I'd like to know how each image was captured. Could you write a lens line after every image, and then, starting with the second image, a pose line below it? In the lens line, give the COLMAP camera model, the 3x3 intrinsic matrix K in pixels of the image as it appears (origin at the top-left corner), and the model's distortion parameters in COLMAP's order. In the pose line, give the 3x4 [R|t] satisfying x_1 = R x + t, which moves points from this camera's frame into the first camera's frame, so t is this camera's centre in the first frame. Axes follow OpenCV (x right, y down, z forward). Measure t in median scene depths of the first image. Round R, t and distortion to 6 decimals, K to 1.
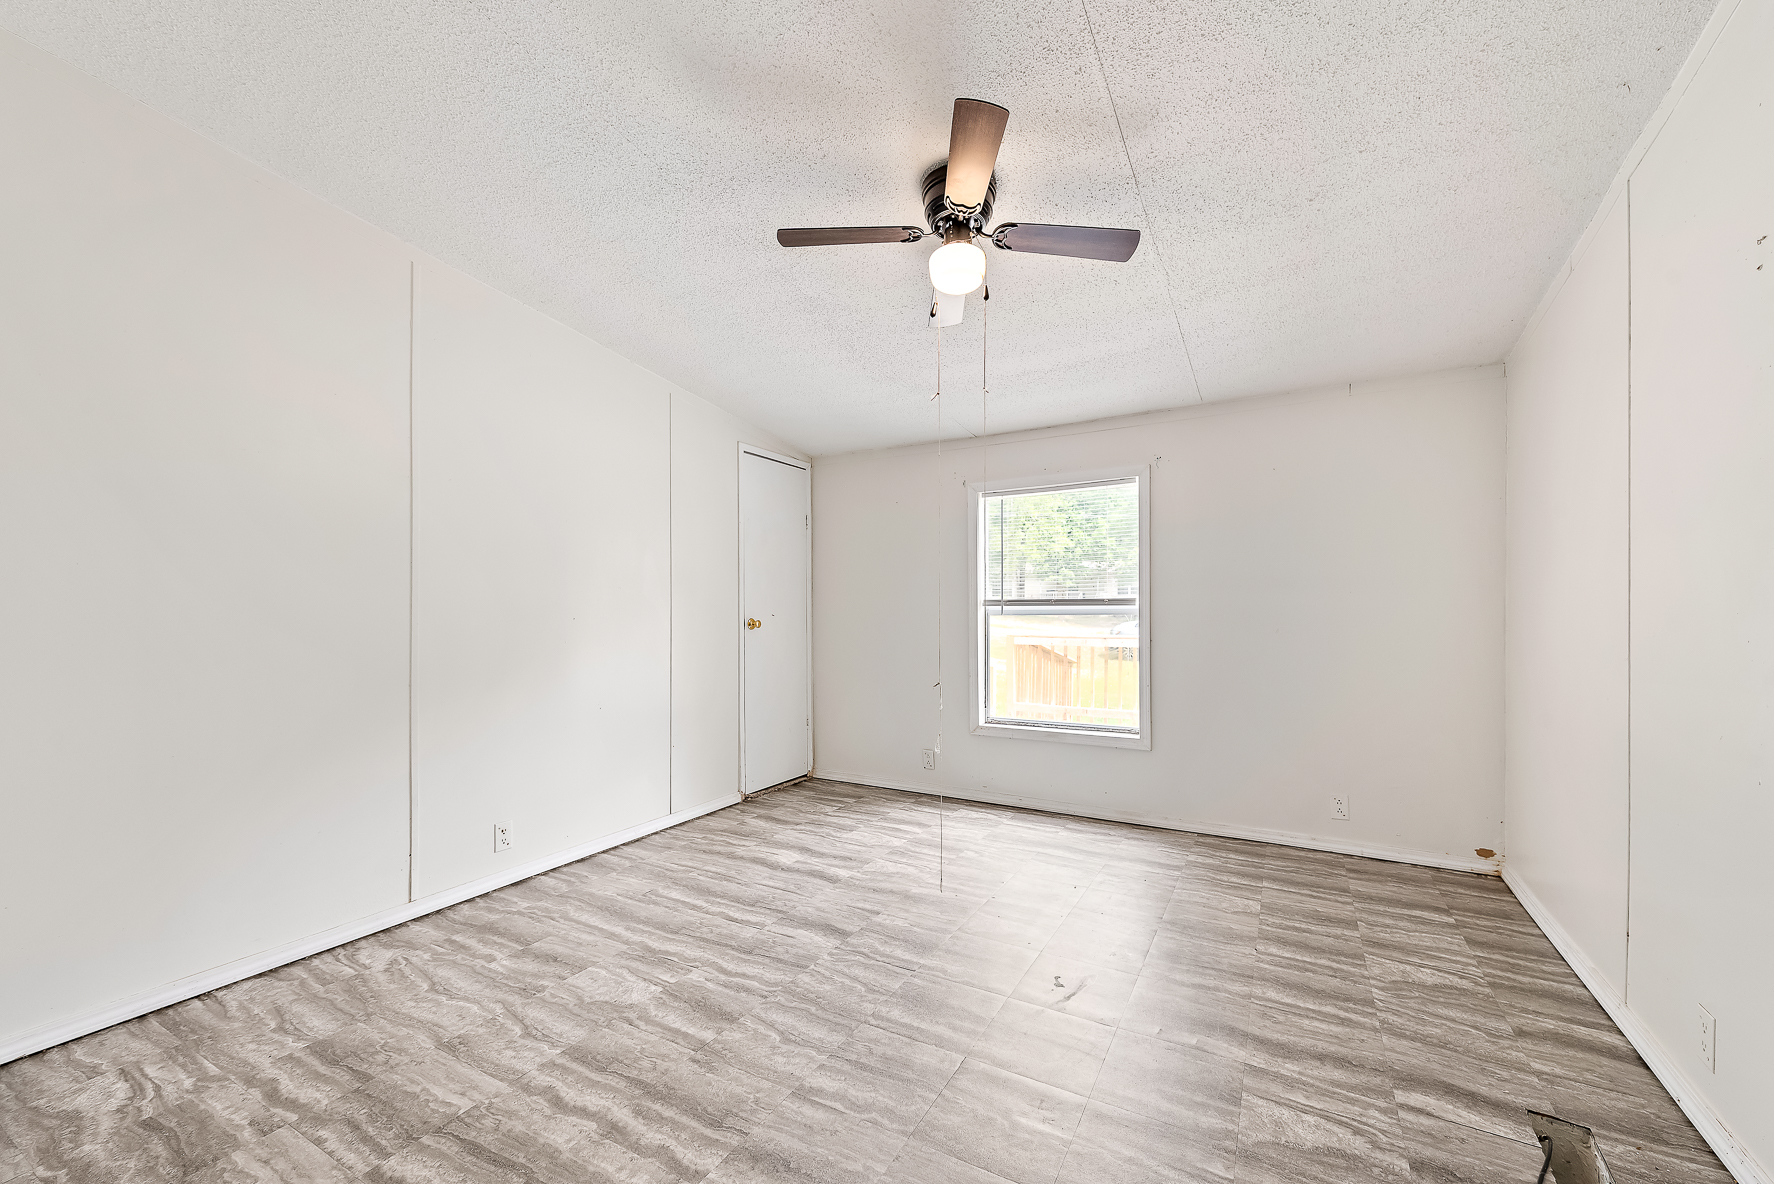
lens RADIAL K [[705.4, 0, 891.2], [0, 705.4, 599.3], [0, 0, 1]] dist [-0.003391, -0.001113]
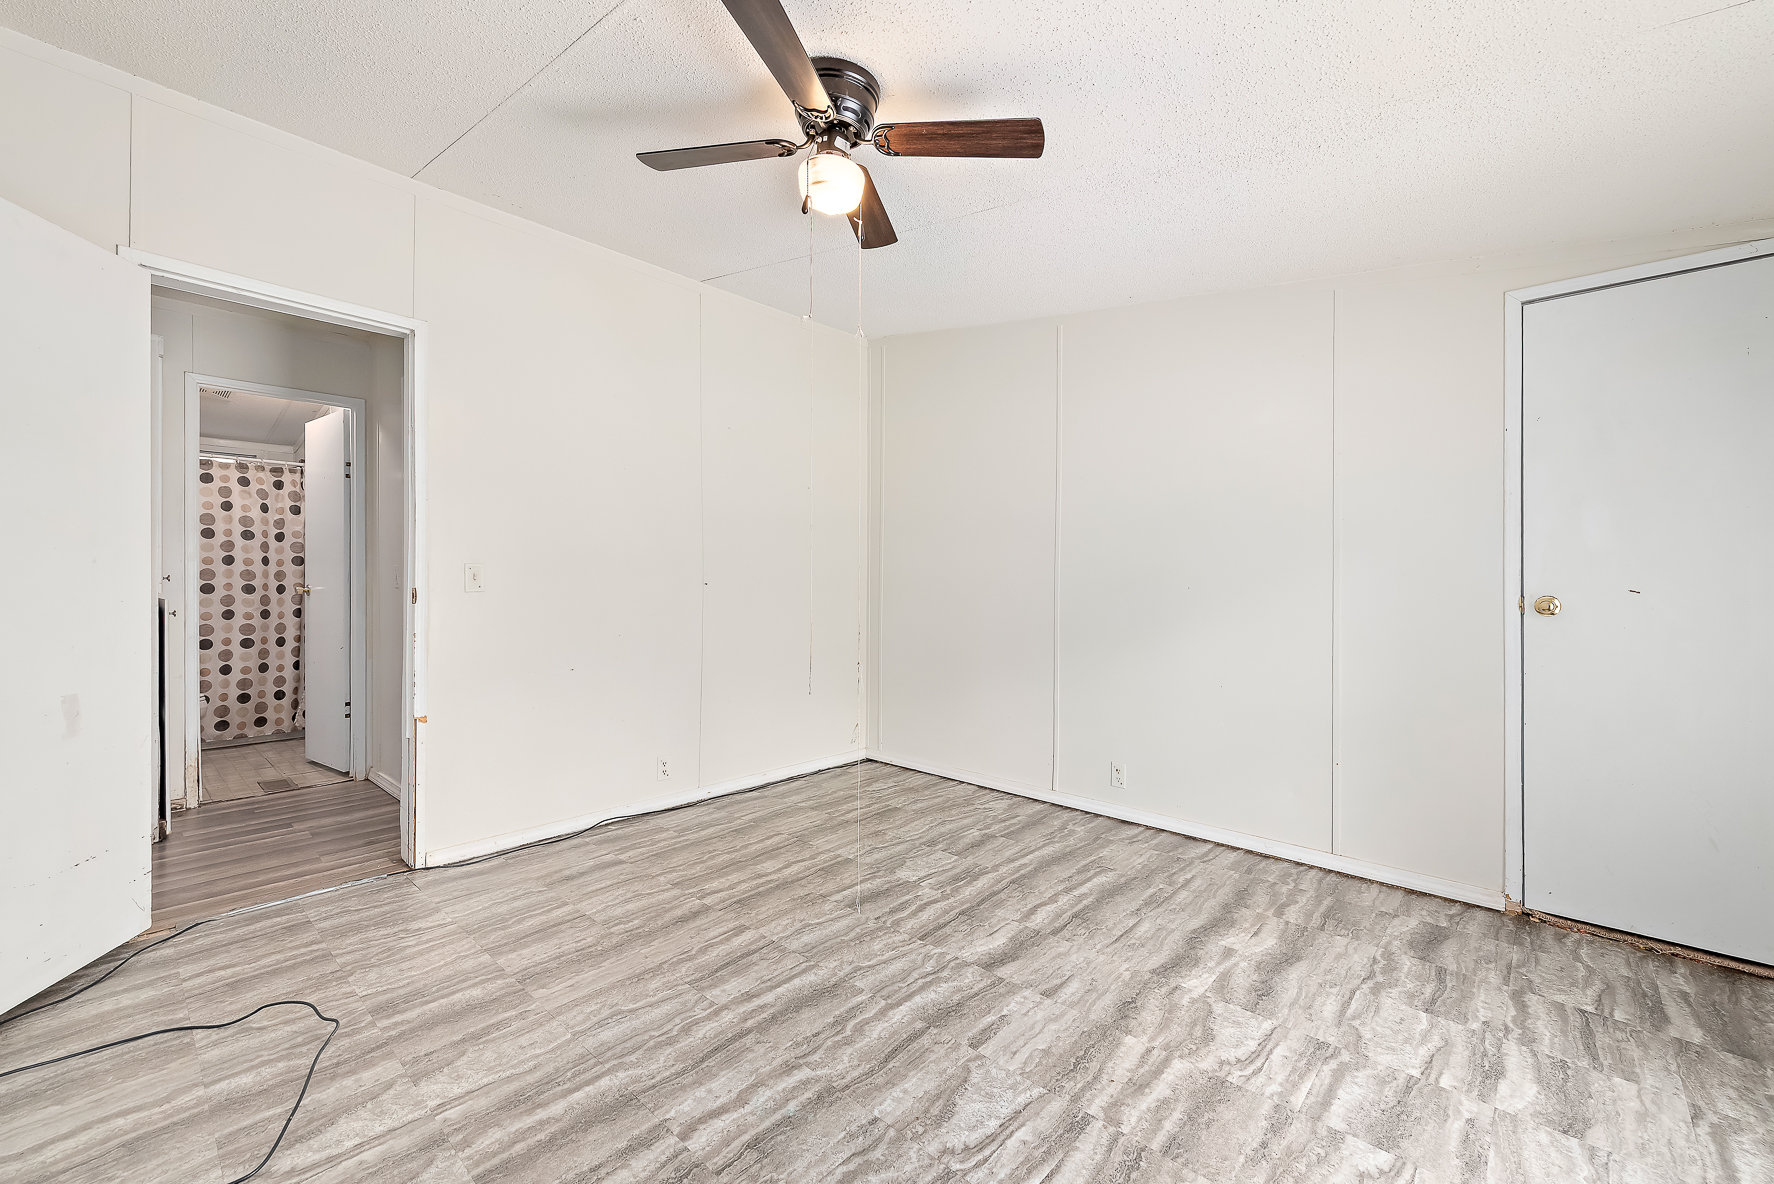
lens RADIAL K [[705.4, 0, 888.3], [0, 705.4, 581.9], [0, 0, 1]] dist [-0.003391, -0.001113]
pose [[-0.218198, 0.010645, -0.975846, 0.726110], [0.003958, 0.999942, 0.010023, 0.015185], [0.975896, -0.001675, -0.218228, 1.015971]]
